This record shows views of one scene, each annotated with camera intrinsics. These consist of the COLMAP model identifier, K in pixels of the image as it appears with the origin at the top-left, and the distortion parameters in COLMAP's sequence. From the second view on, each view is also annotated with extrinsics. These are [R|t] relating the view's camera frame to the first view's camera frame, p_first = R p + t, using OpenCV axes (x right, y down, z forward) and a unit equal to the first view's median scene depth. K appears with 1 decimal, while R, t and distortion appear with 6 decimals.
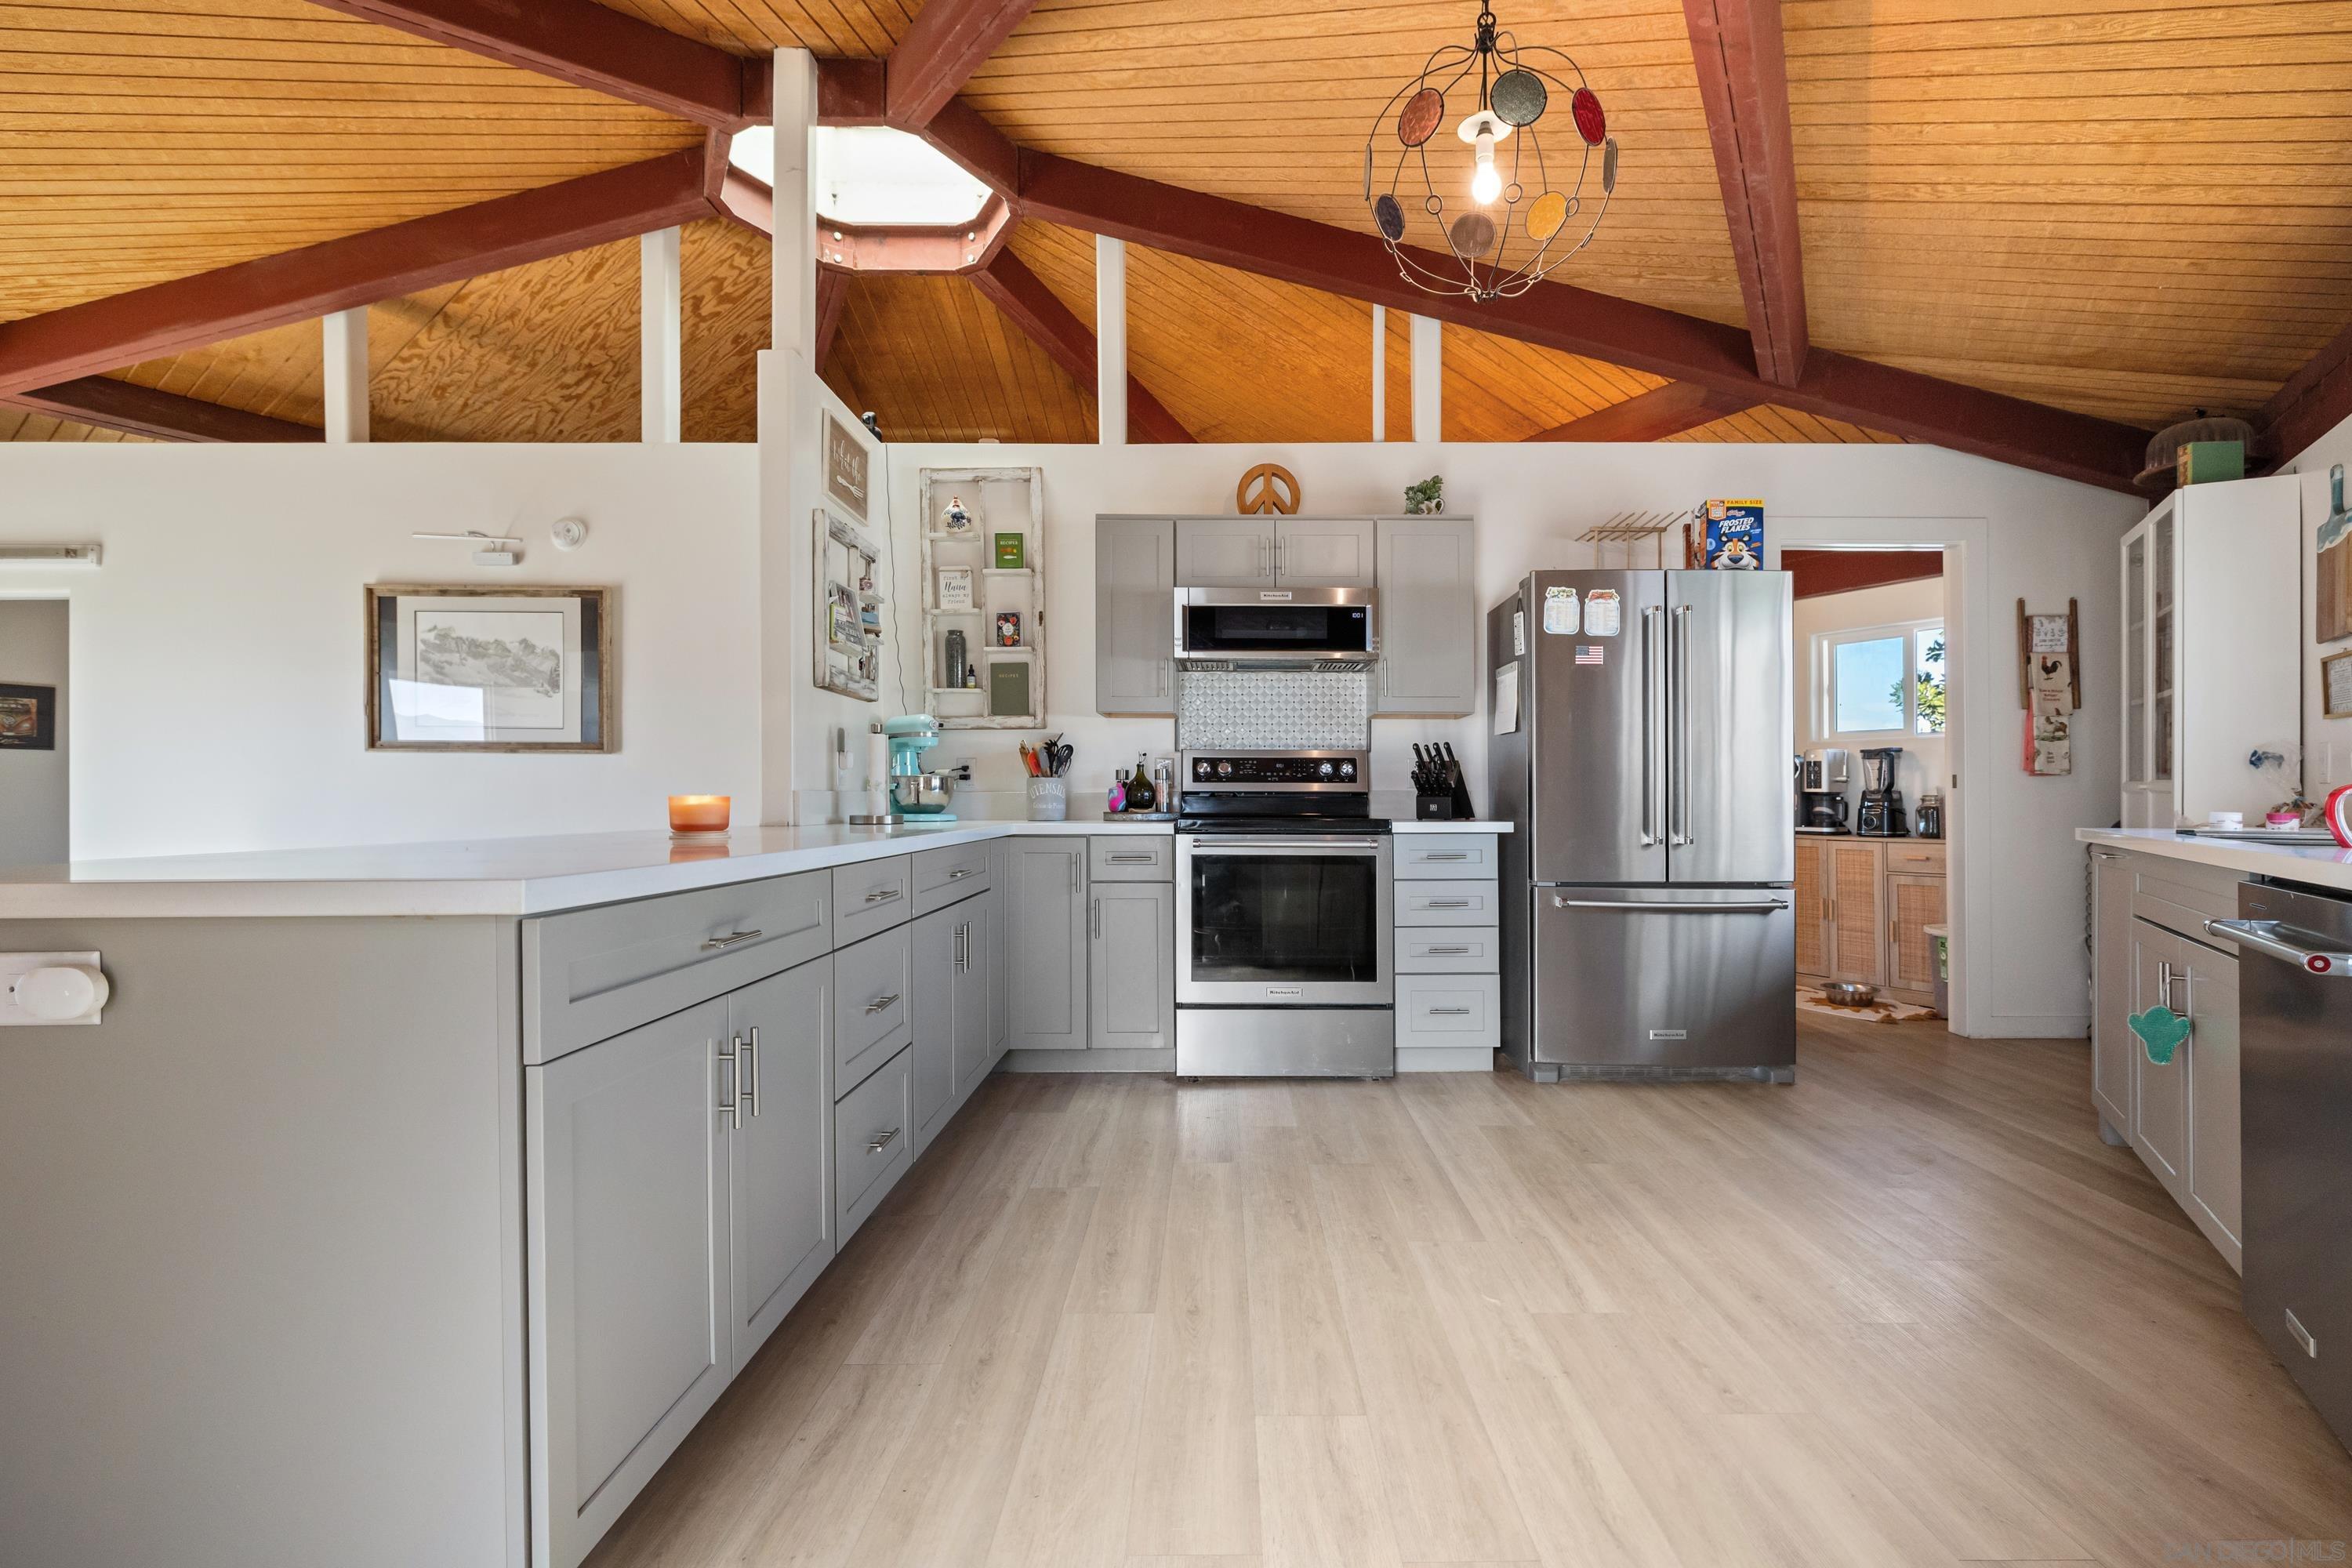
lens RADIAL K [[1098.2, 0, 1106.5], [0, 1098.2, 787.6], [0, 0, 1]] dist [-0.003319, -0.000002]
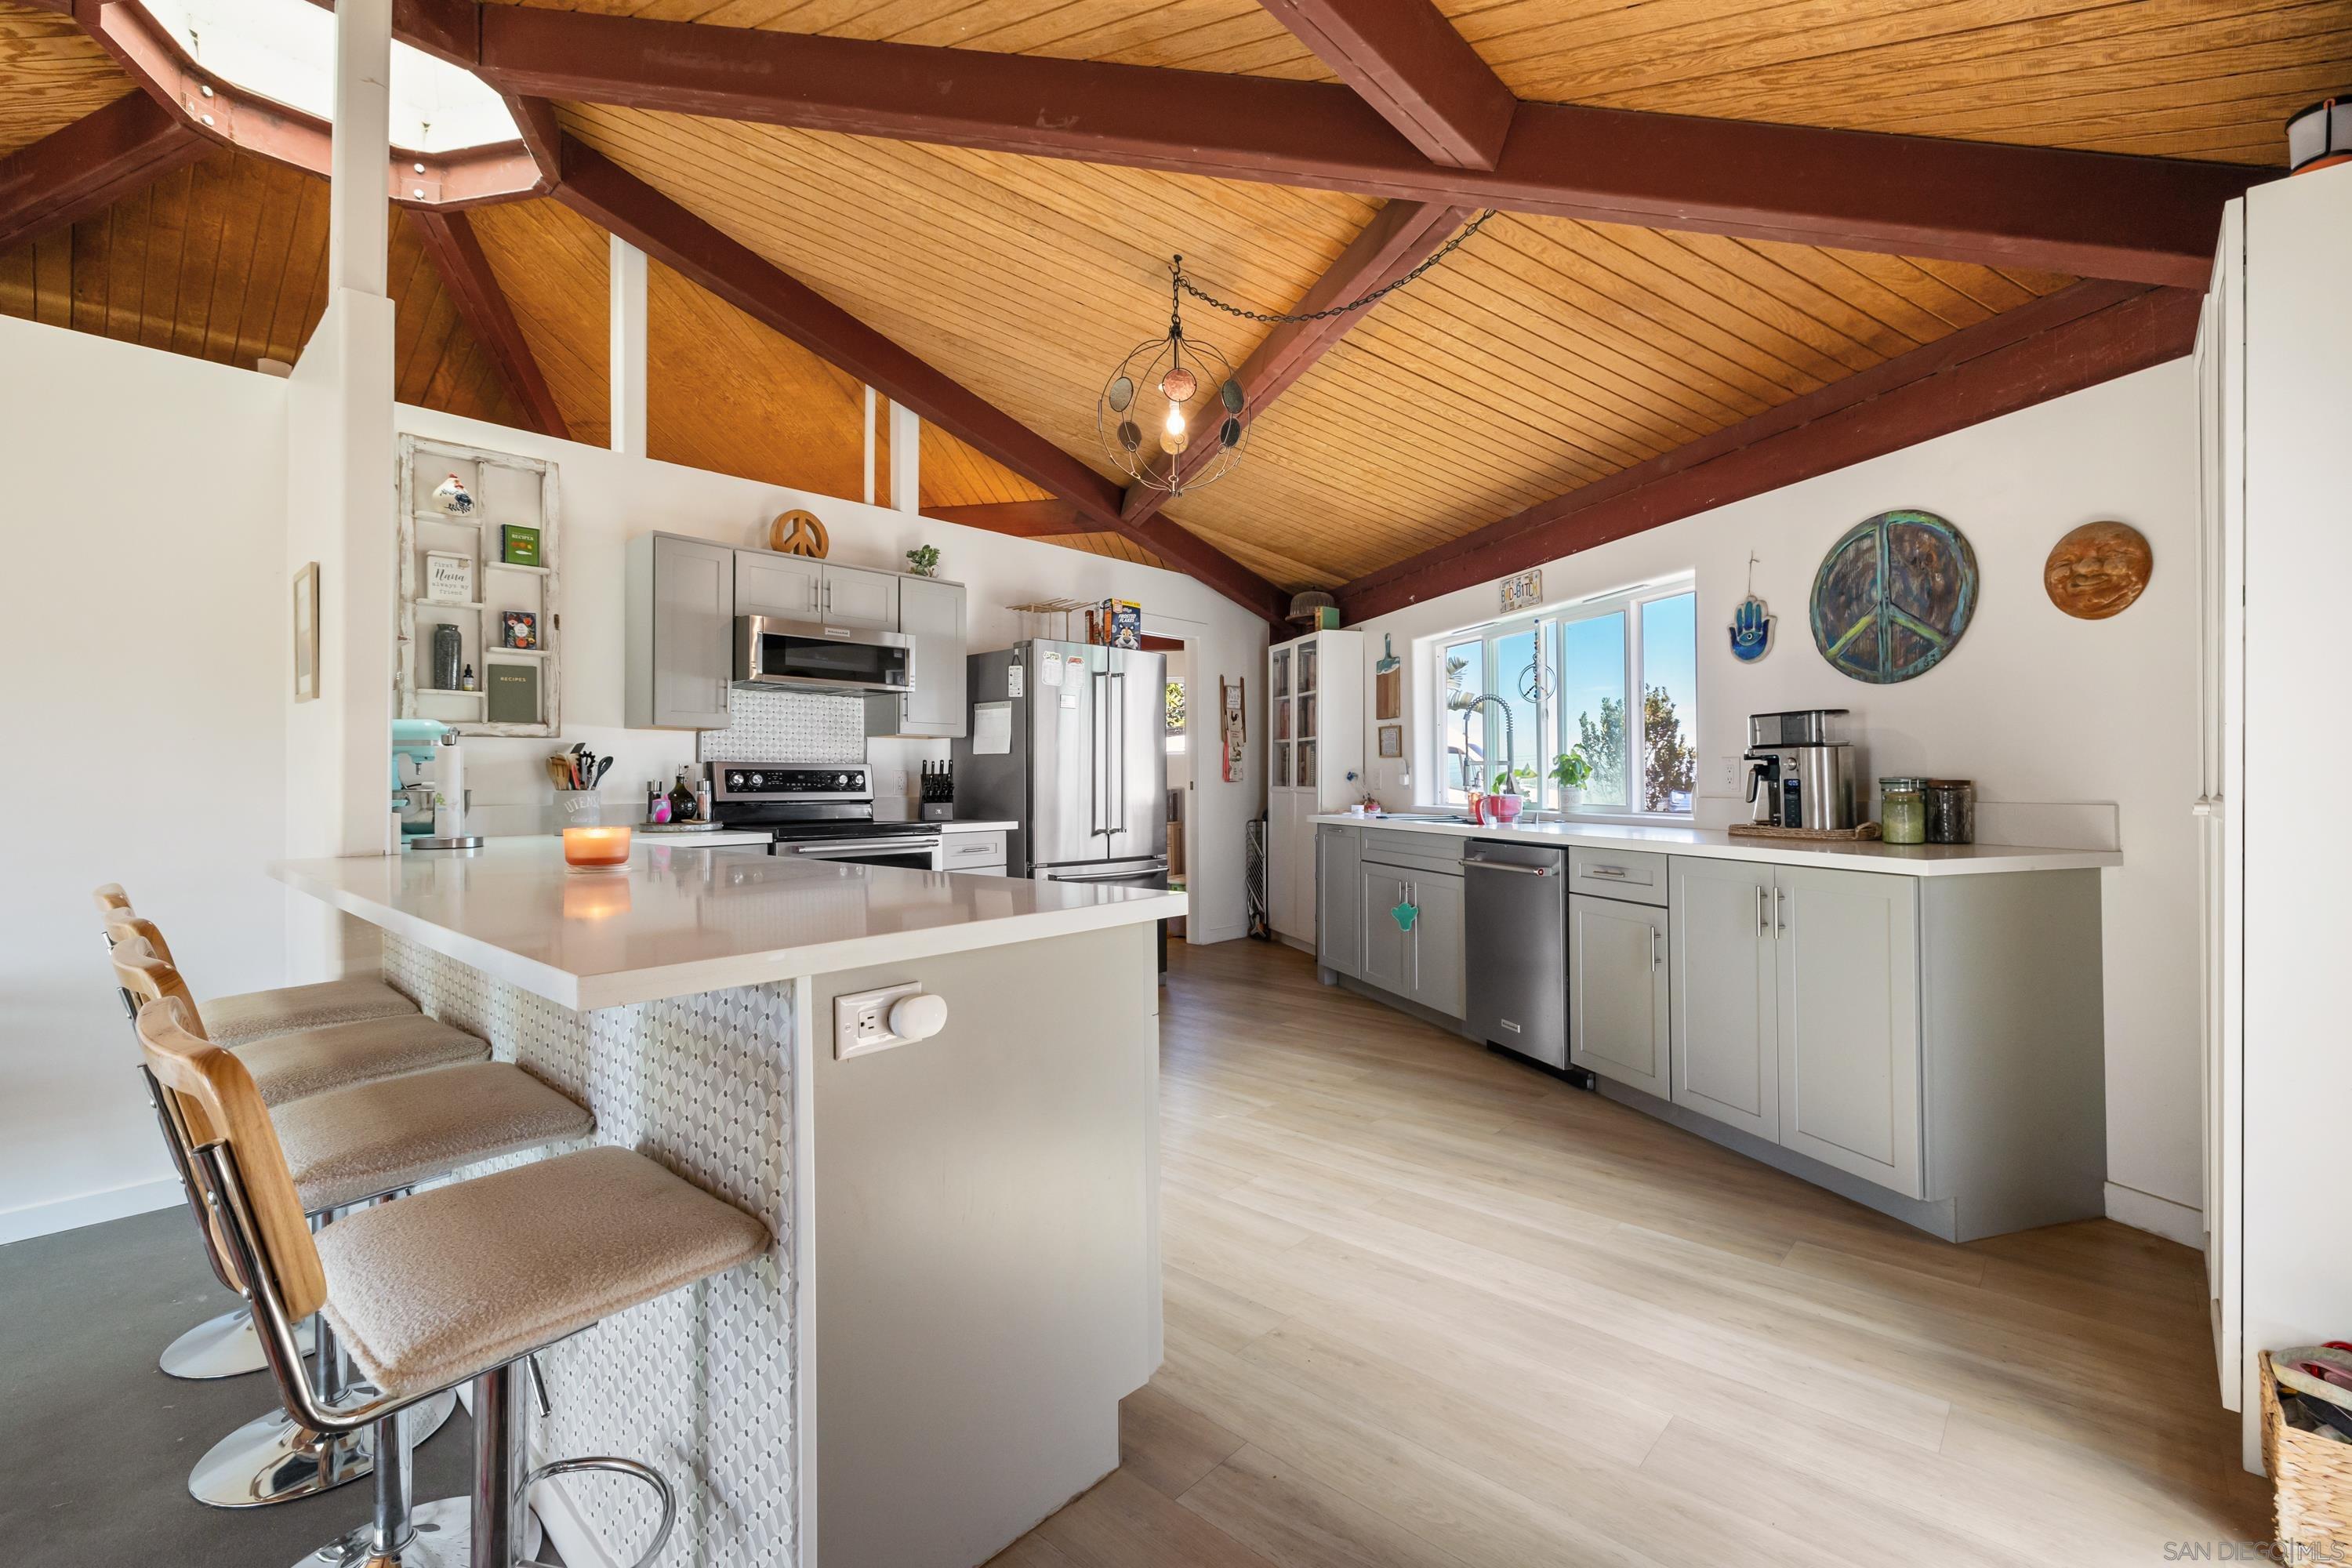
lens RADIAL K [[996.3, 0, 1223.1], [0, 996.3, 766.1], [0, 0, 1]] dist [0.004340, 0.000012]
pose [[0.665736, 0.008406, 0.746140, -0.322093], [0.003045, 0.999898, -0.013981, -0.015878], [-0.746181, 0.011580, 0.665642, -0.001618]]
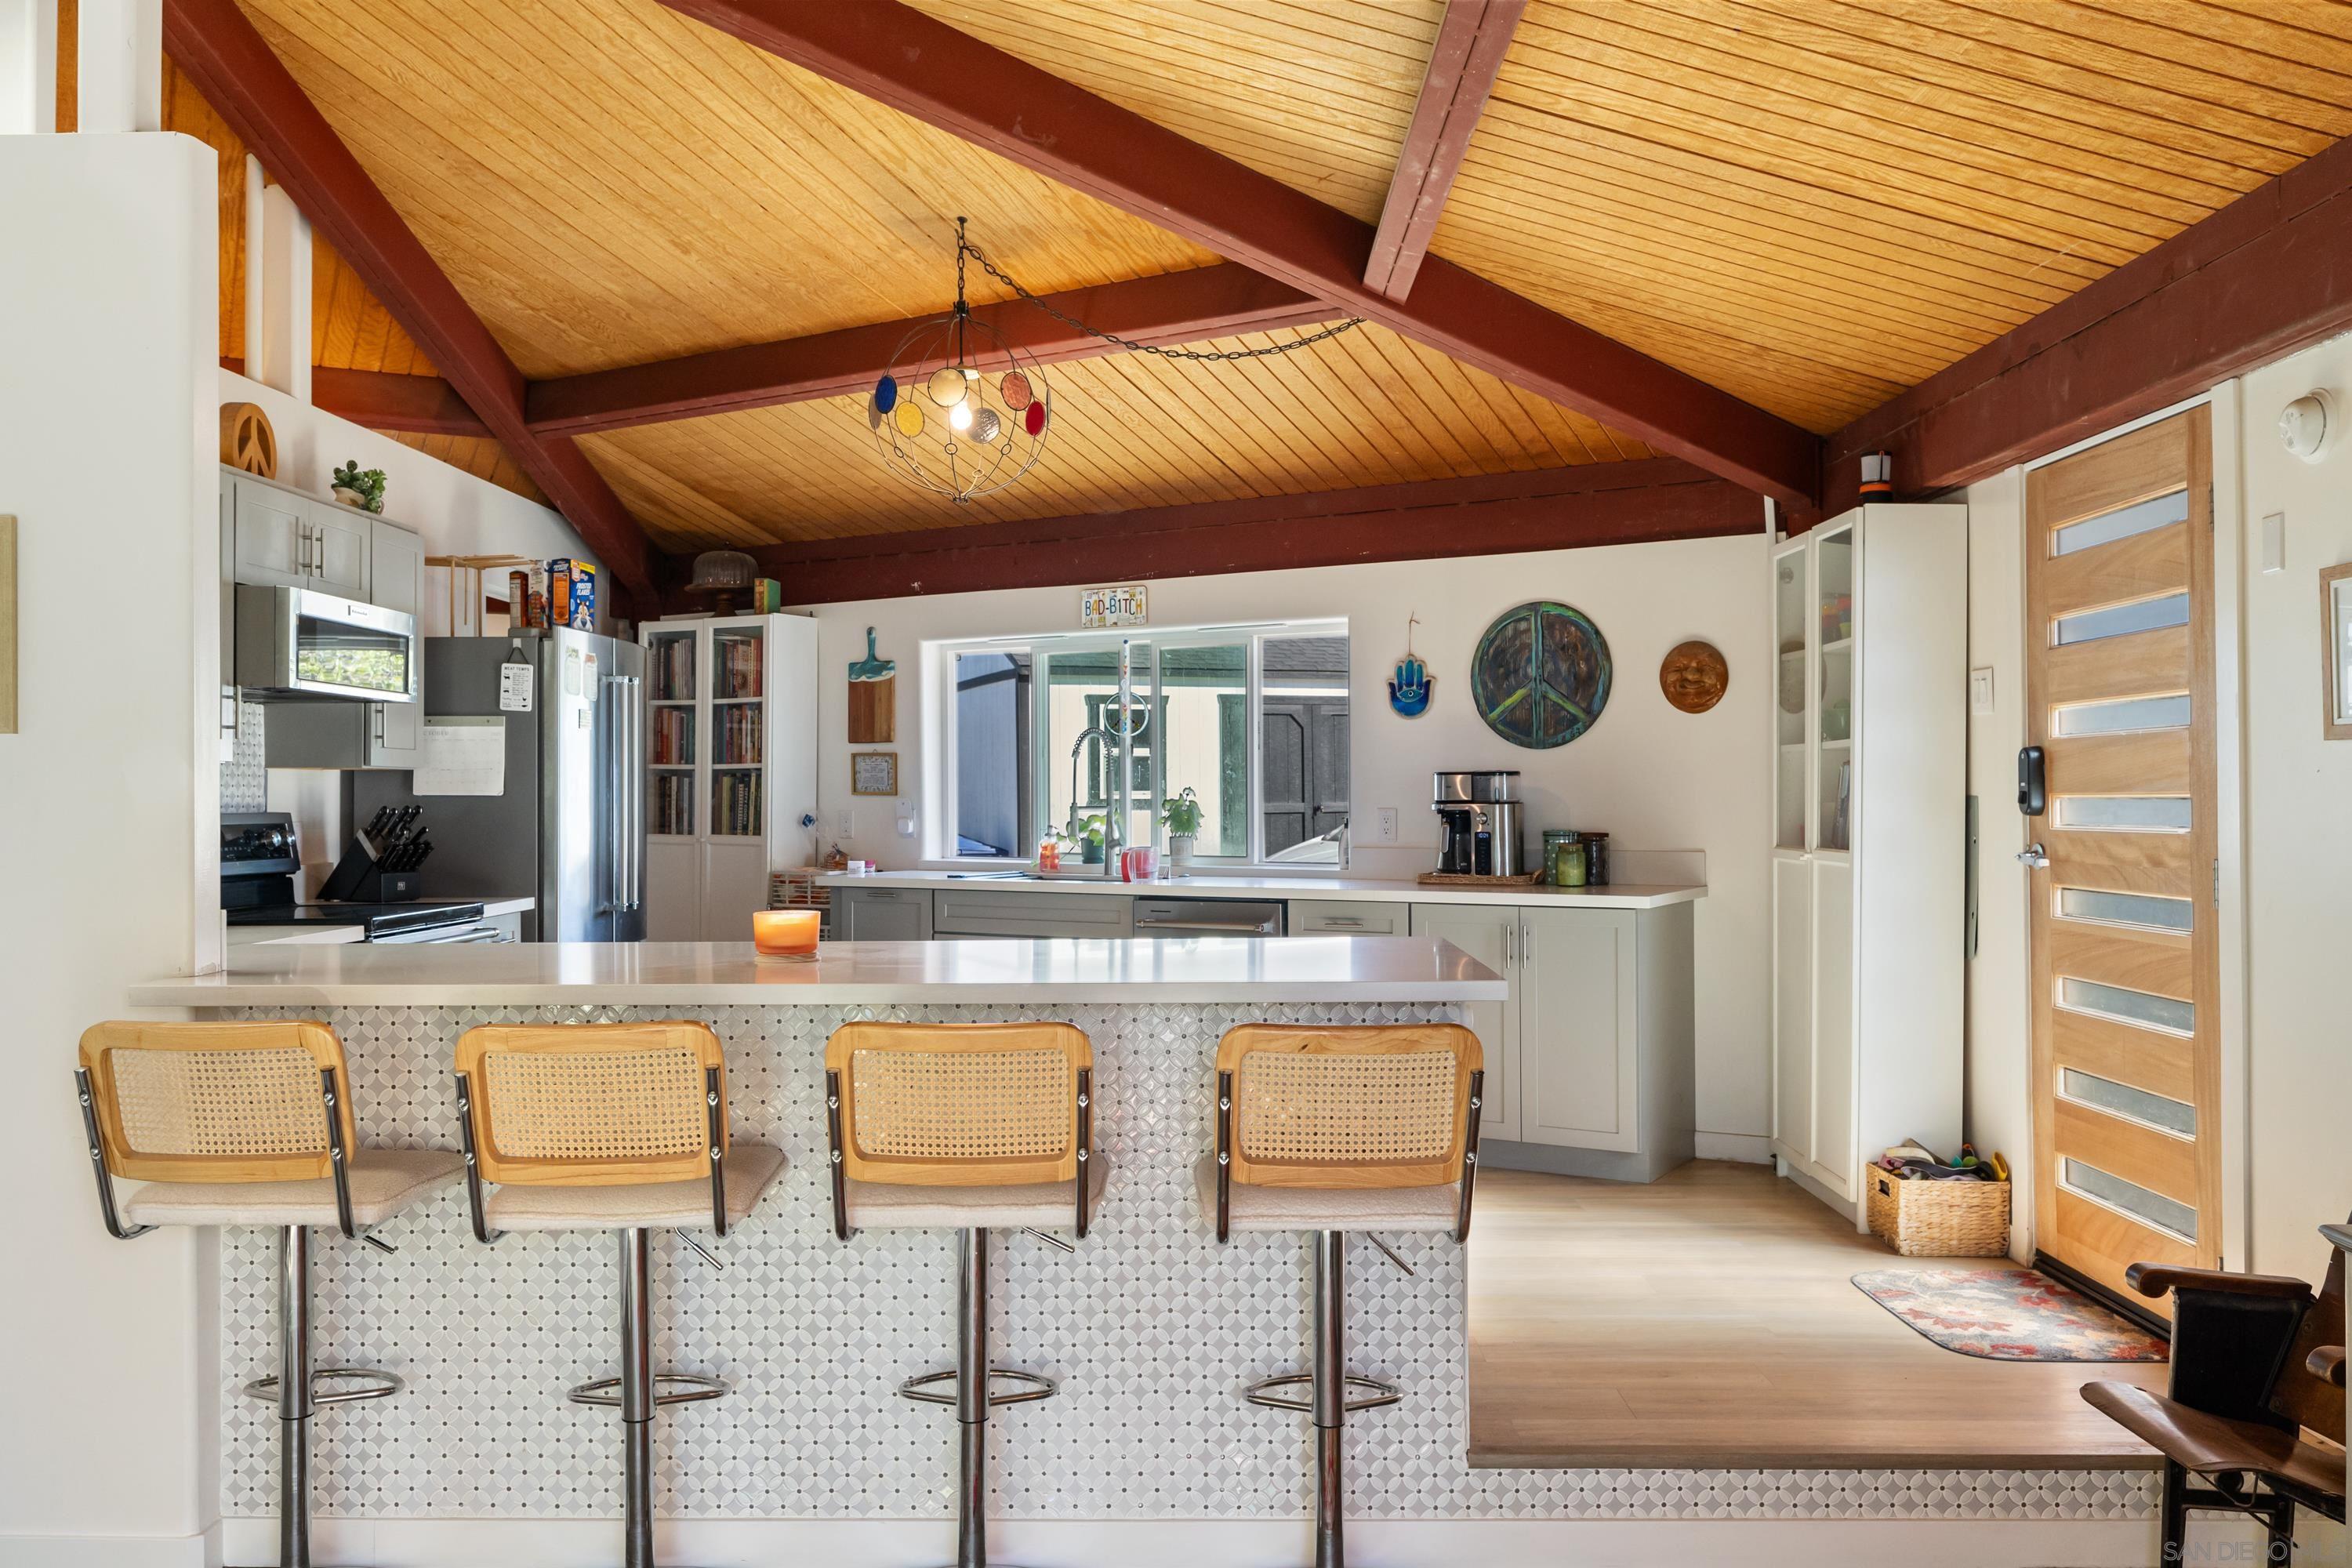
lens RADIAL K [[1874.2, 0, 1176.0], [0, 1874.2, 784.0], [0, 0, 1]] dist [0.006525, -0.006682]
pose [[0.019268, -0.000616, 0.999814, -1.009752], [0.005125, 0.999987, 0.000517, -0.055287], [-0.999801, 0.005114, 0.019271, 0.375958]]
